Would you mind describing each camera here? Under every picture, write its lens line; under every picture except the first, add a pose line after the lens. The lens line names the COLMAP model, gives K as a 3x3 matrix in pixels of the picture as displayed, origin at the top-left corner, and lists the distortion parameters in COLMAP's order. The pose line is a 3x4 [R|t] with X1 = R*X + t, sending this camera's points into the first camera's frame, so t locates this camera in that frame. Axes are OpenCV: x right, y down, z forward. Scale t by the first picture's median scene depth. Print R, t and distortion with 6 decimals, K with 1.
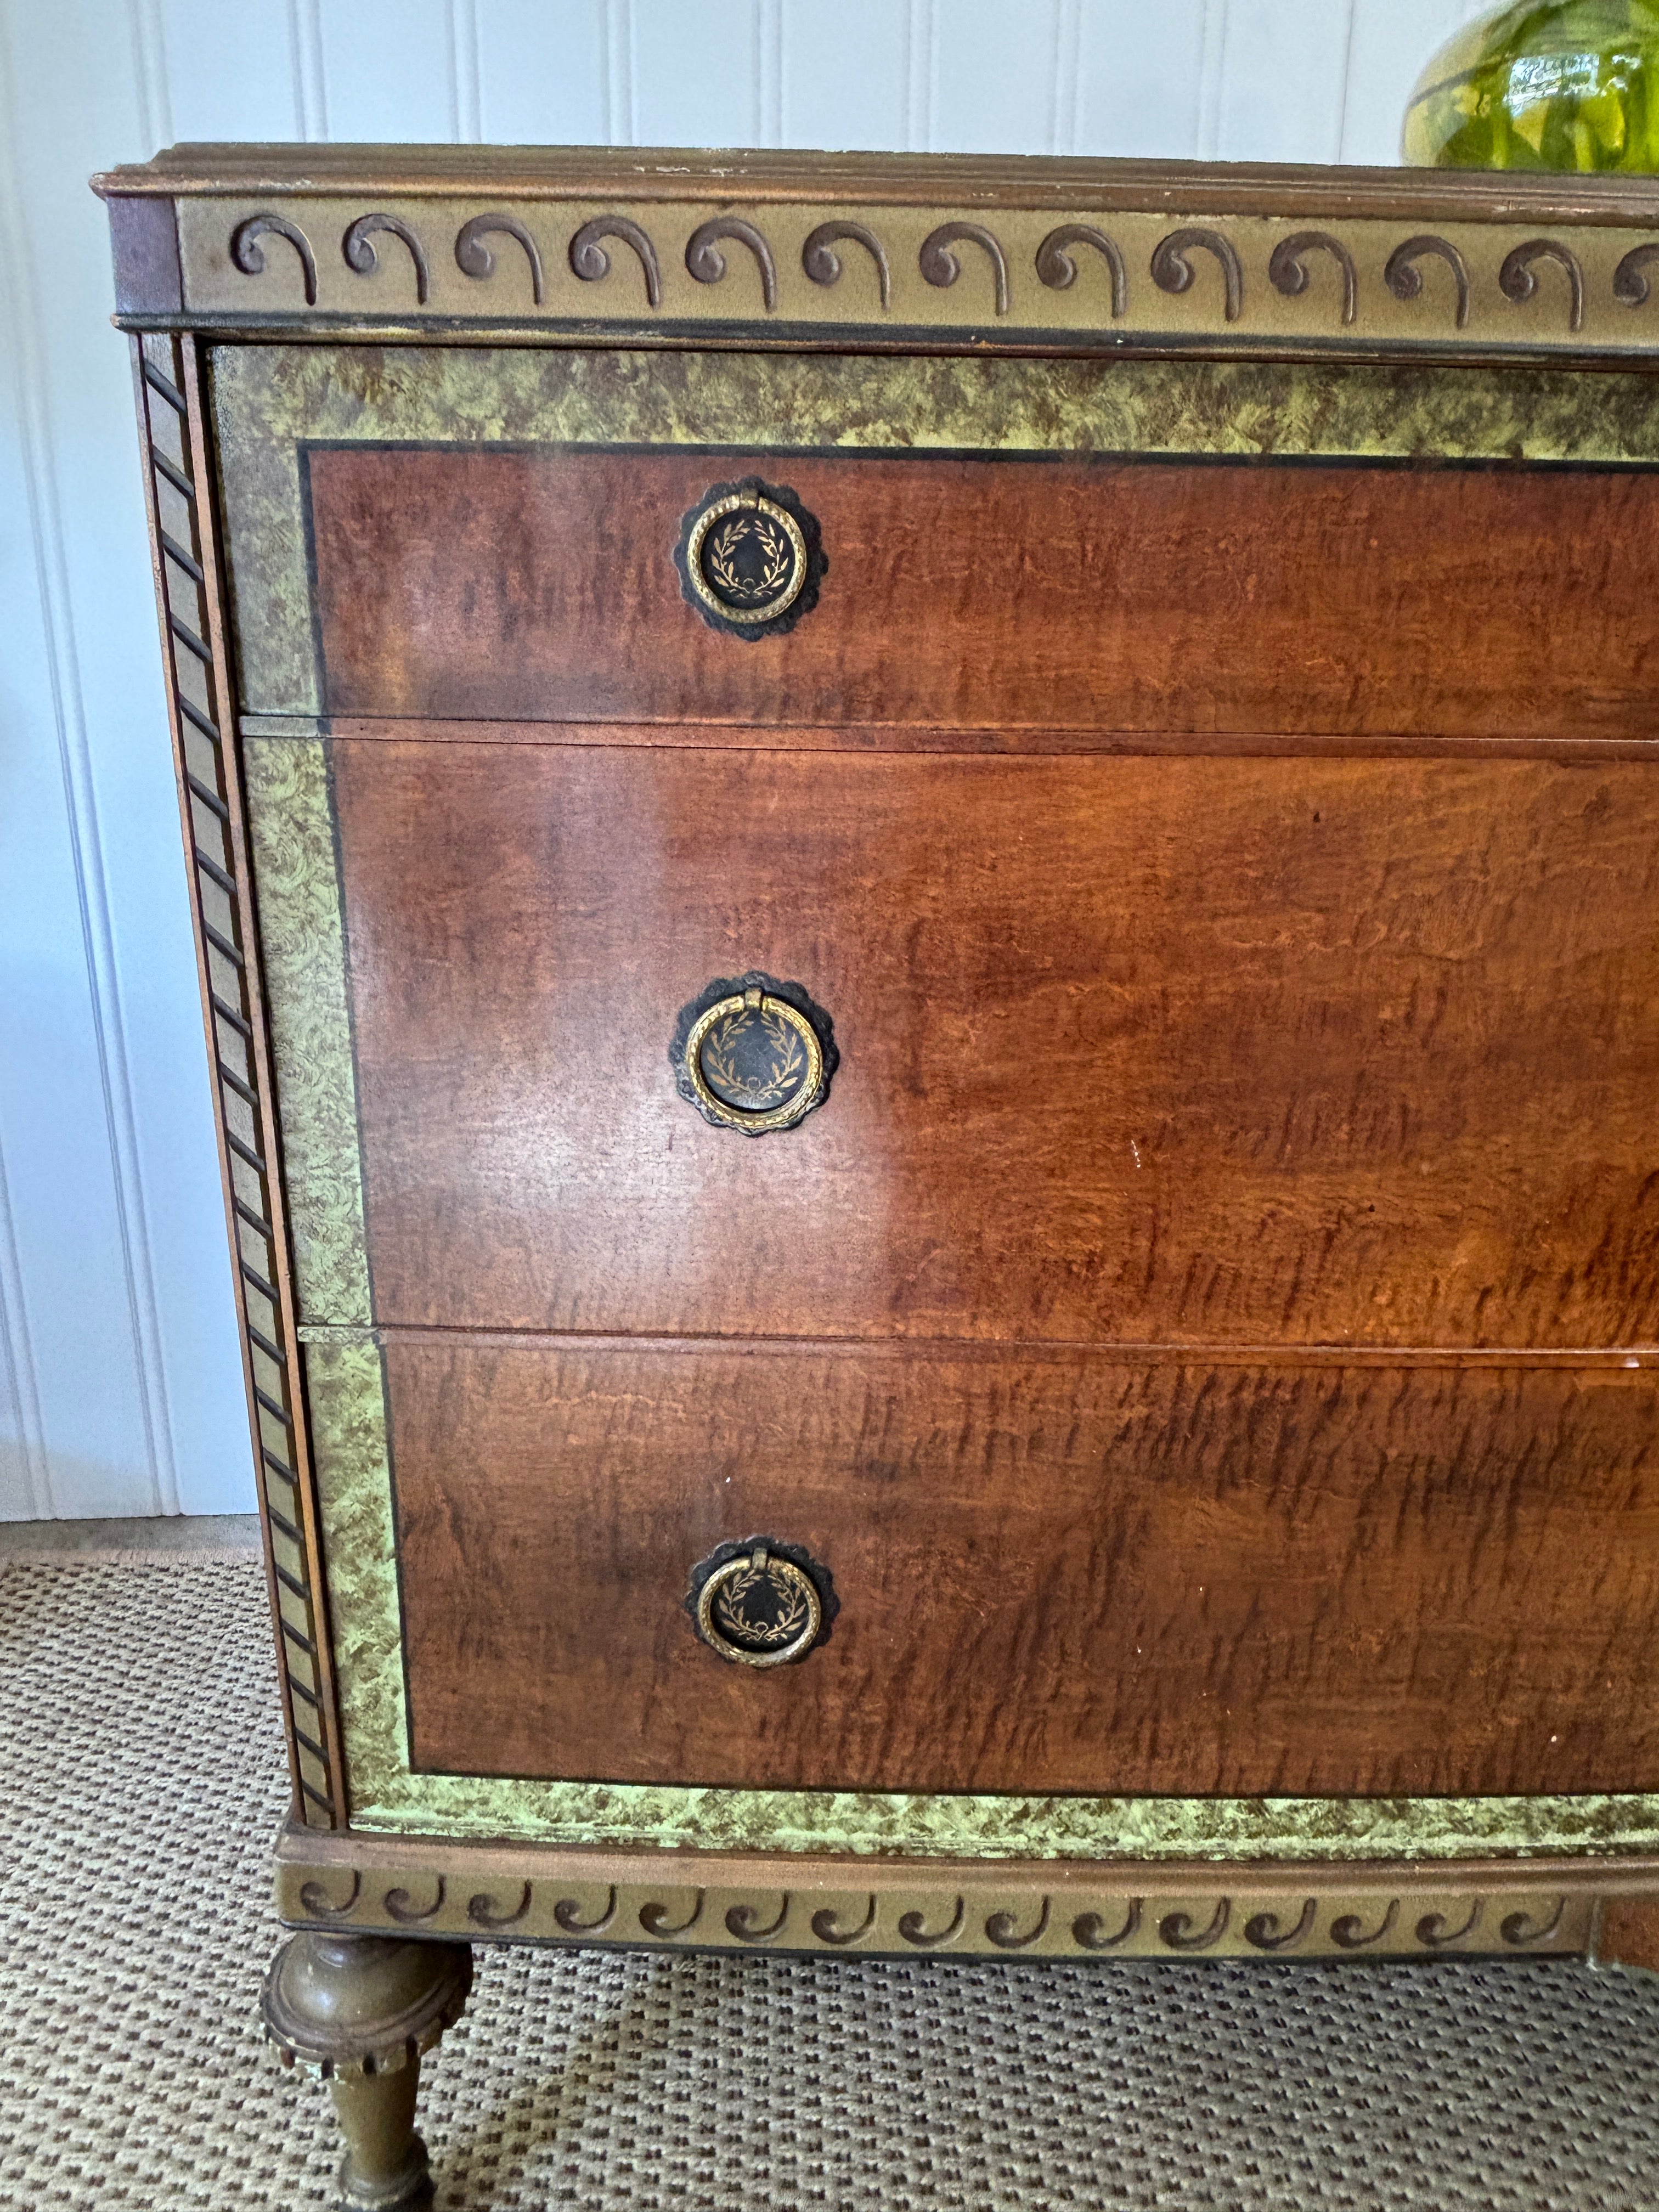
lens RADIAL K [[1463.3, 0, 836.4], [0, 1463.3, 1048.9], [0, 0, 1]] dist [0.038746, -0.051324]
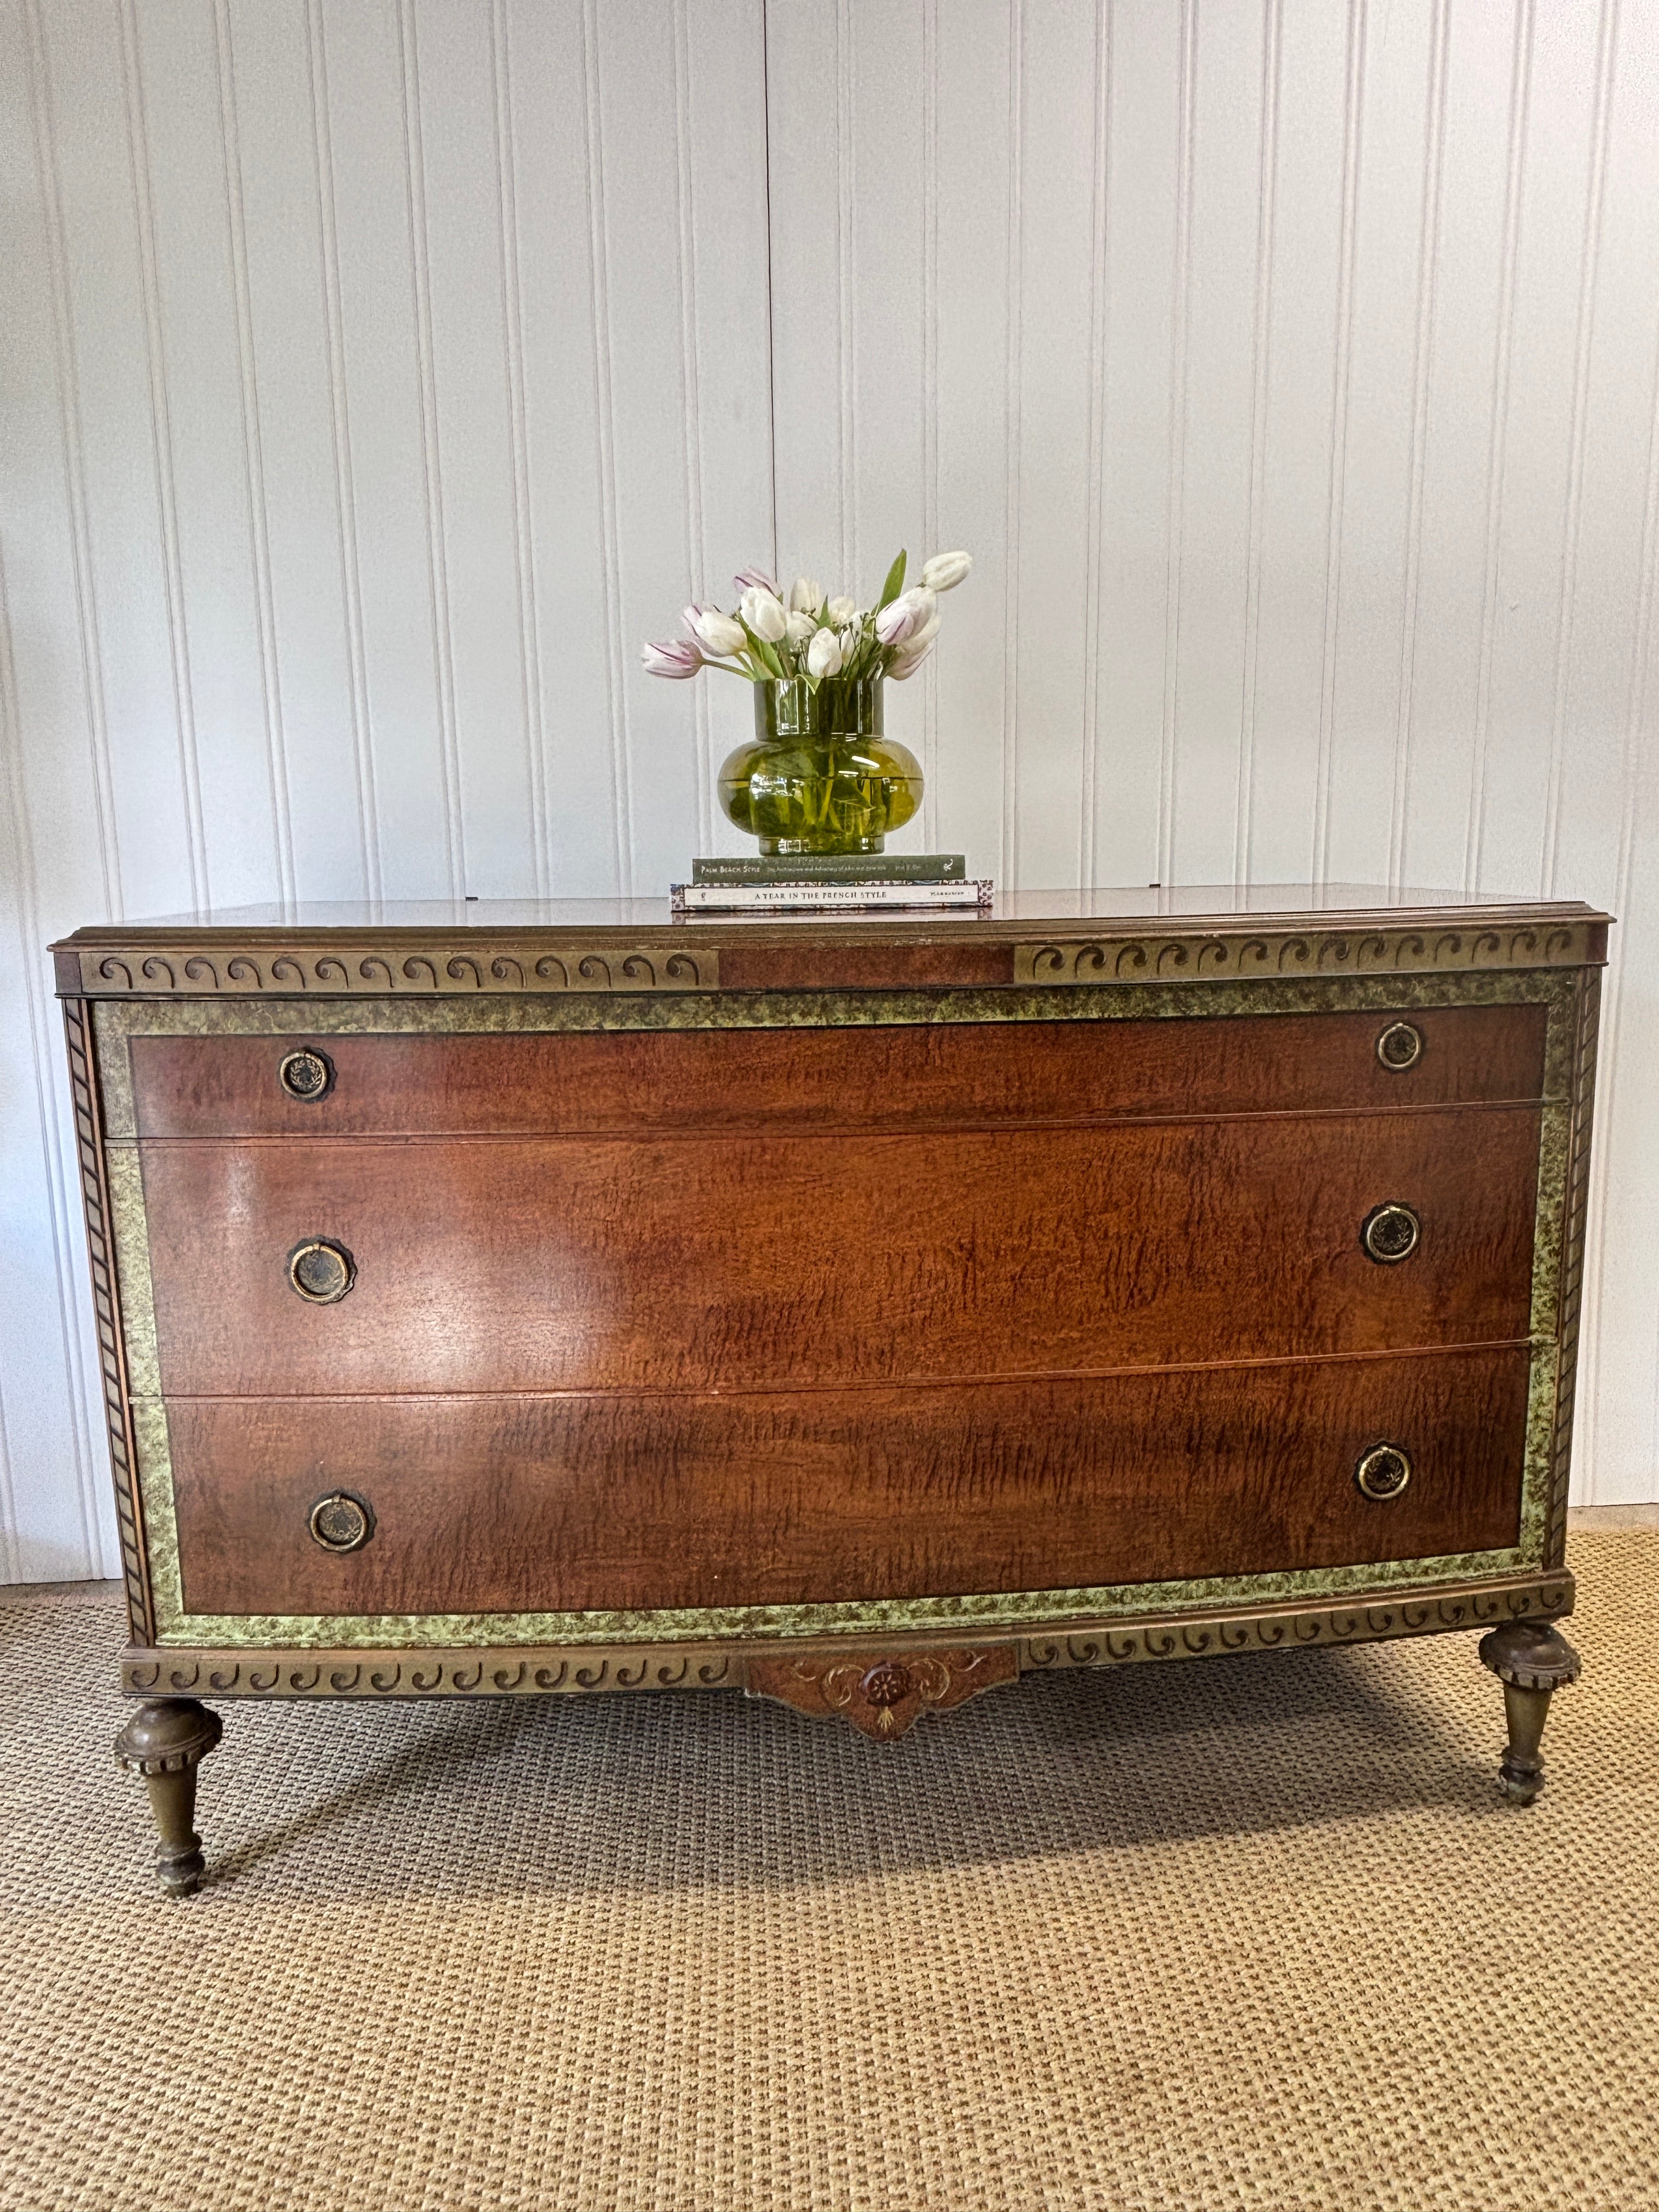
lens RADIAL K [[1510.1, 0, 842.6], [0, 1510.1, 1094.6], [0, 0, 1]] dist [0.074126, -0.106030]
pose [[0.999519, -0.030862, -0.002971, 0.698786], [0.030363, 0.993724, -0.107660, 0.010824], [0.006275, 0.107518, 0.994183, -1.284111]]
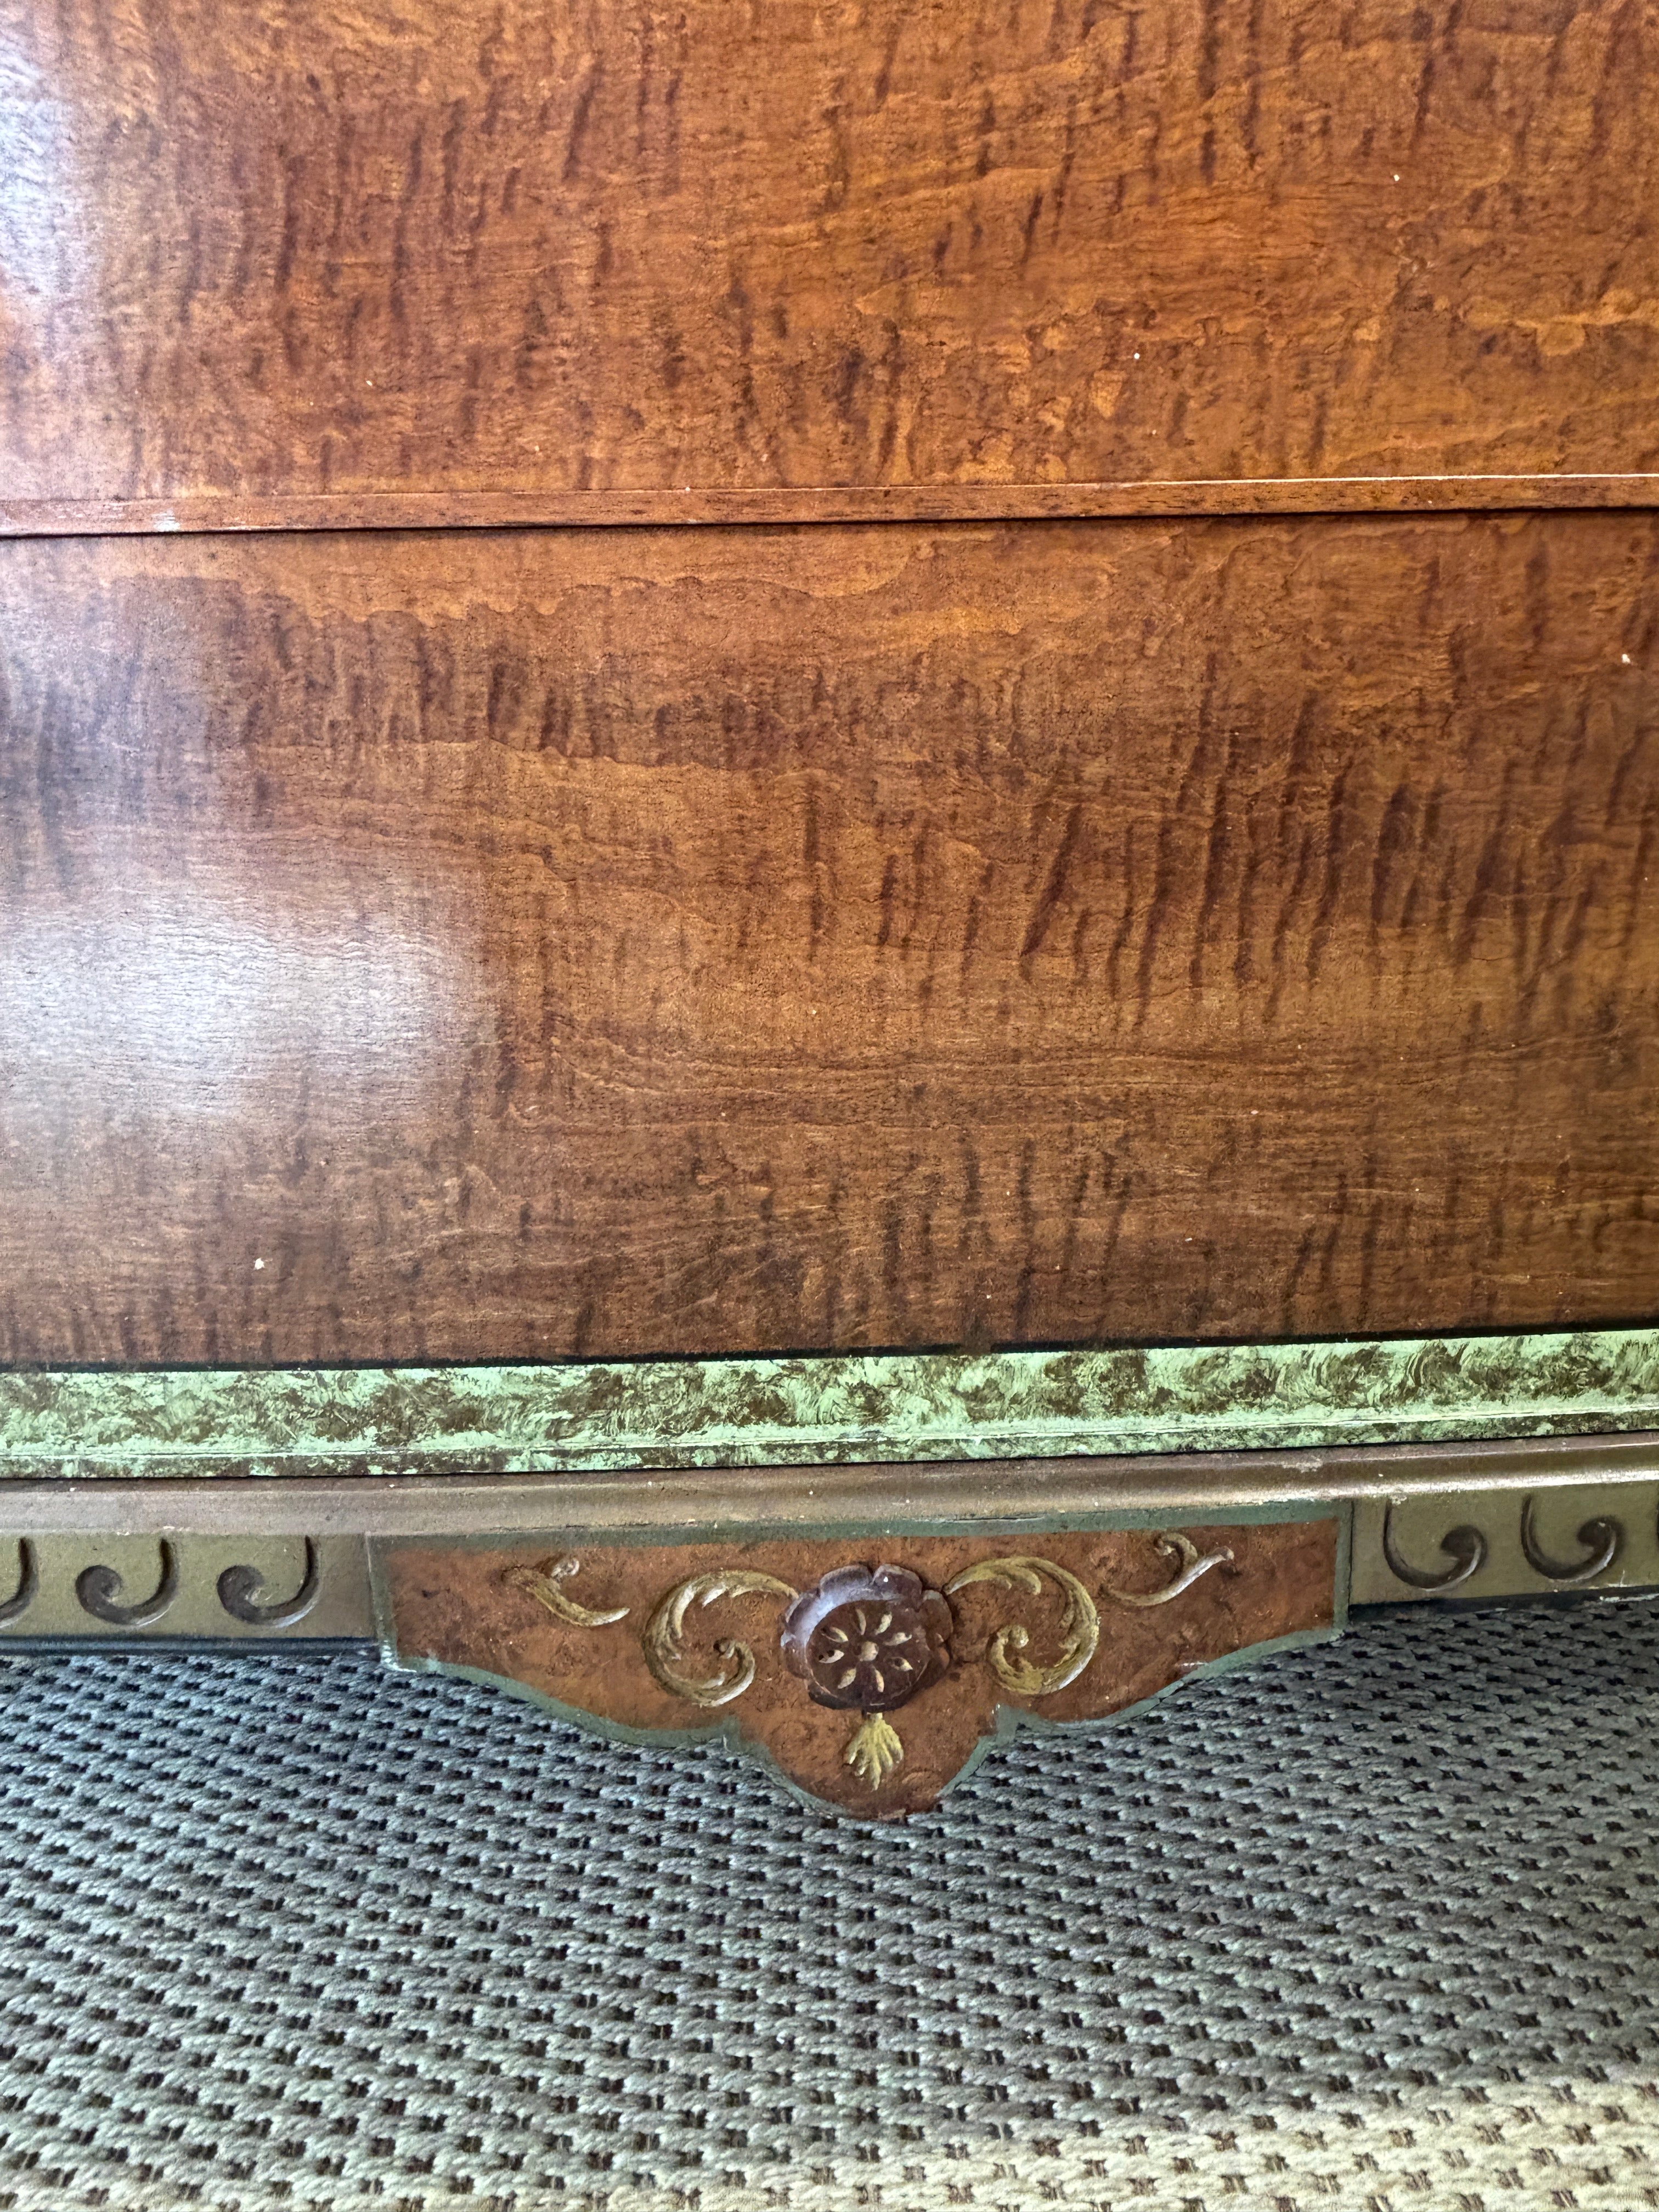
lens RADIAL K [[1510.1, 0, 842.6], [0, 1510.1, 1094.6], [0, 0, 1]] dist [0.074126, -0.106030]
pose [[0.996808, -0.022476, -0.076603, 0.769074], [0.023998, 0.999531, 0.019017, 0.391897], [0.076140, -0.020795, 0.996880, 0.401731]]
